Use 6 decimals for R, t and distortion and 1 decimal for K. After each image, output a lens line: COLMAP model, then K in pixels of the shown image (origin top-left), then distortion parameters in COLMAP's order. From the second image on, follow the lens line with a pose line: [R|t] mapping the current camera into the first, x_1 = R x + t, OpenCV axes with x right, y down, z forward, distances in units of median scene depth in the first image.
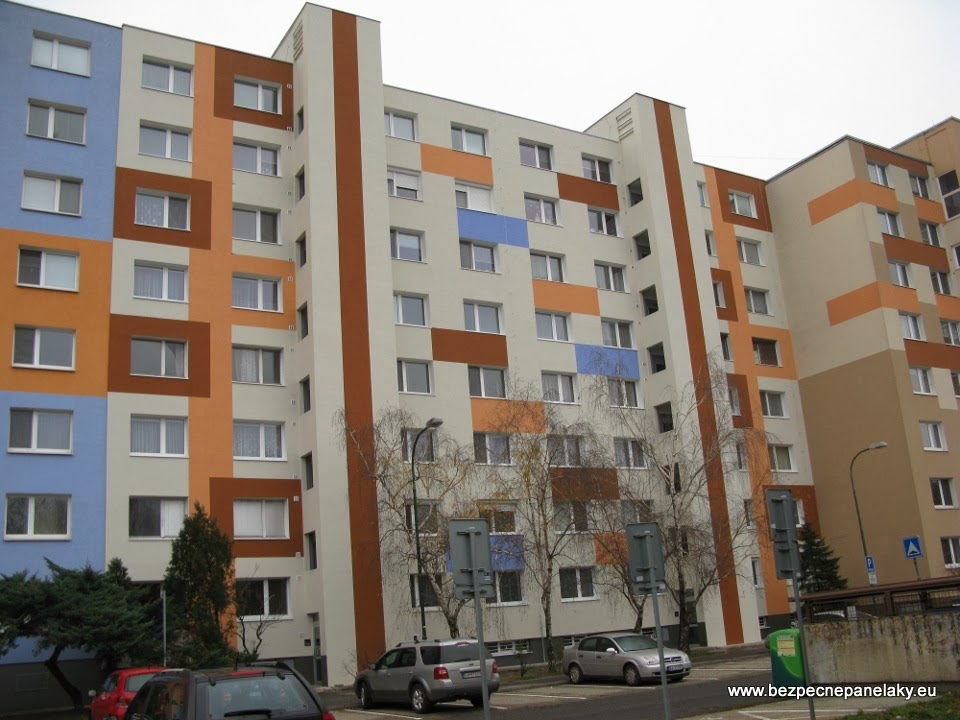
lens RADIAL K [[973.5, 0, 501.9], [0, 973.5, 363.6], [0, 0, 1]] dist [-0.201654, 0.246316]
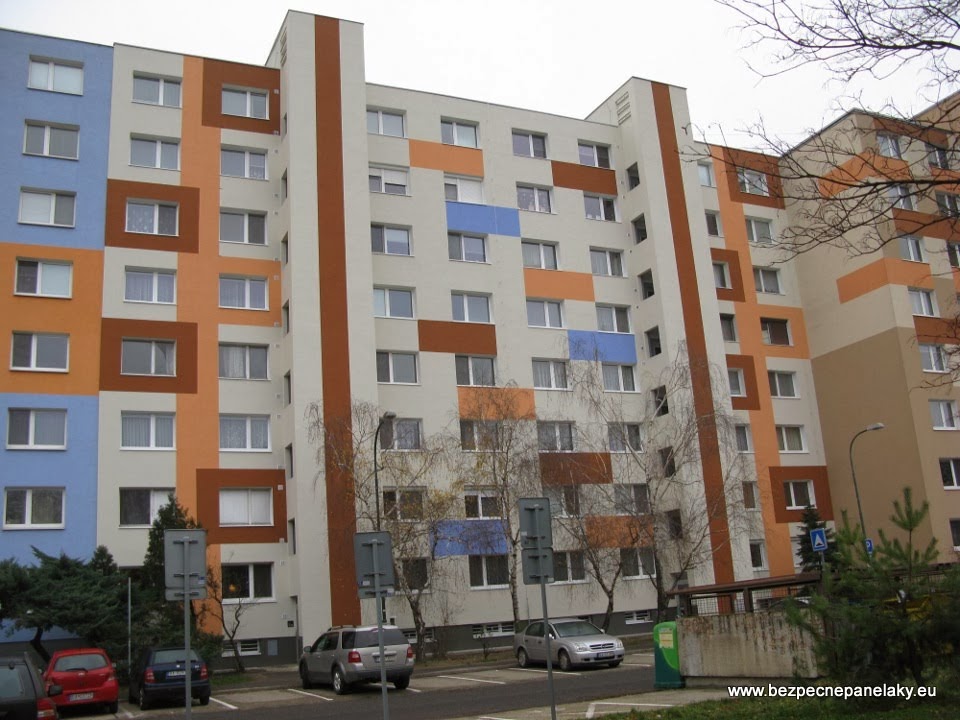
lens RADIAL K [[973.5, 0, 501.9], [0, 973.5, 363.6], [0, 0, 1]] dist [-0.201654, 0.246316]
pose [[0.994232, -0.021314, -0.105112, 0.139305], [0.024092, 0.999391, 0.025229, -0.015911], [0.104510, -0.027616, 0.994140, -0.018676]]
